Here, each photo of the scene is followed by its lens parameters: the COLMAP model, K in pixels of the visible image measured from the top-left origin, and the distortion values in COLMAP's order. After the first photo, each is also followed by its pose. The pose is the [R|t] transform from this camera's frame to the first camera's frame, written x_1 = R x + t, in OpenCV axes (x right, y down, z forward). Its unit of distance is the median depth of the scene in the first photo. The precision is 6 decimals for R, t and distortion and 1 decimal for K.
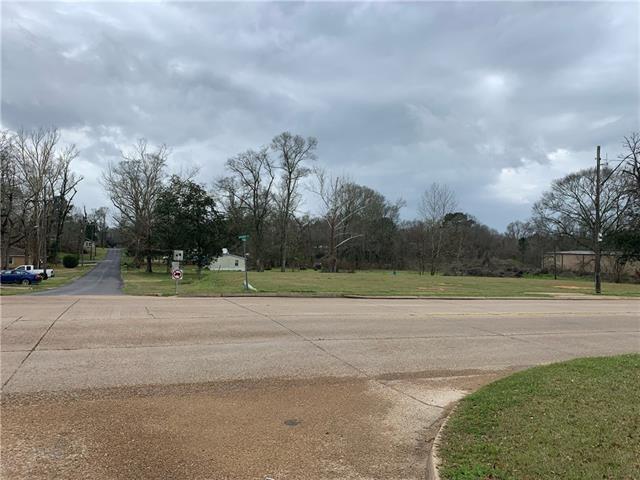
lens RADIAL K [[493.4, 0, 318.4], [0, 493.4, 227.3], [0, 0, 1]] dist [0.010635, -0.012995]
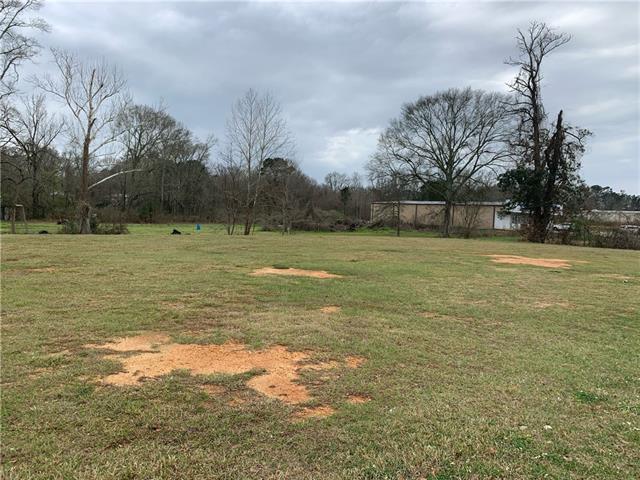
lens RADIAL K [[493.3, 0, 318.3], [0, 493.3, 236.6], [0, 0, 1]] dist [0.005916, -0.010994]
pose [[0.932505, -0.007819, 0.361073, 0.065445], [-0.033356, 0.993628, 0.107663, 0.024471], [-0.359614, -0.112440, 0.926302, 0.271545]]
